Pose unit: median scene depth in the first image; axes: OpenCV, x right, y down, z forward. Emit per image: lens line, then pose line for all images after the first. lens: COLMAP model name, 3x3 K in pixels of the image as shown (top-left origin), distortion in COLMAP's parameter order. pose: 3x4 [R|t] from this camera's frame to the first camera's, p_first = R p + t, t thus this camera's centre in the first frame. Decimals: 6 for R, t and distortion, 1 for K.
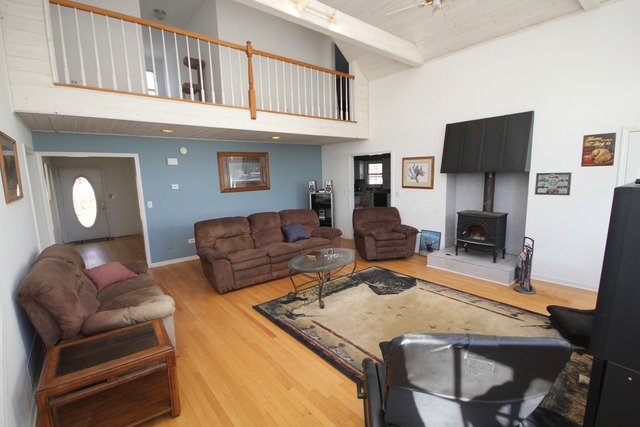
lens RADIAL K [[296.7, 0, 322.9], [0, 296.7, 216.9], [0, 0, 1]] dist [0.003489, -0.000101]
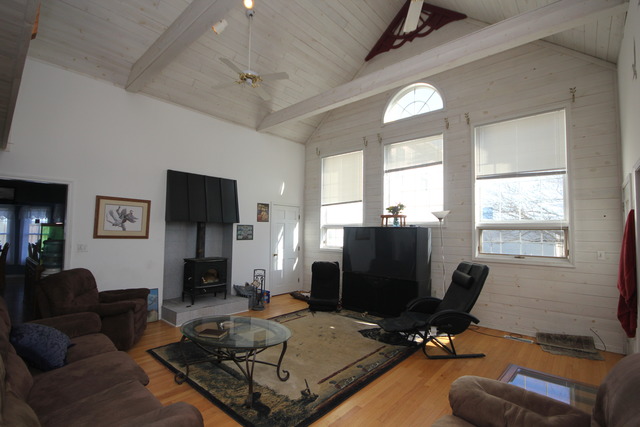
lens RADIAL K [[296.7, 0, 322.8], [0, 296.7, 216.0], [0, 0, 1]] dist [0.003489, -0.000101]
pose [[-0.160257, 0.080272, 0.983806, -0.637168], [0.134805, 0.989129, -0.058748, -0.047507], [-0.977827, 0.123207, -0.169336, 0.758647]]
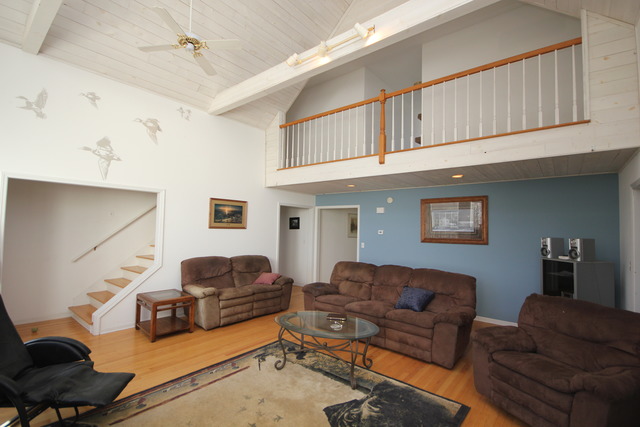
lens RADIAL K [[296.7, 0, 321.1], [0, 296.7, 215.1], [0, 0, 1]] dist [0.003489, -0.000101]
pose [[0.186139, -0.011729, -0.982453, 0.680551], [-0.170201, 0.984427, -0.043999, -0.093305], [0.967669, 0.175404, 0.181244, 0.683132]]
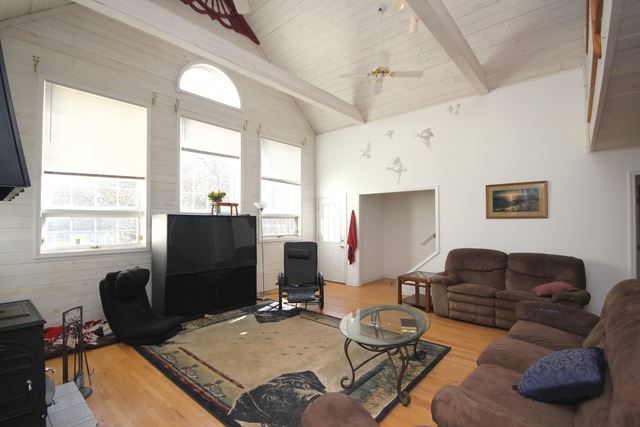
lens RADIAL K [[296.7, 0, 325.0], [0, 296.7, 214.6], [0, 0, 1]] dist [0.003489, -0.000101]
pose [[-0.985027, 0.026857, -0.170293, 0.222771], [0.005124, 0.991916, 0.126796, -0.169346], [0.172321, 0.124025, -0.977202, 1.399677]]
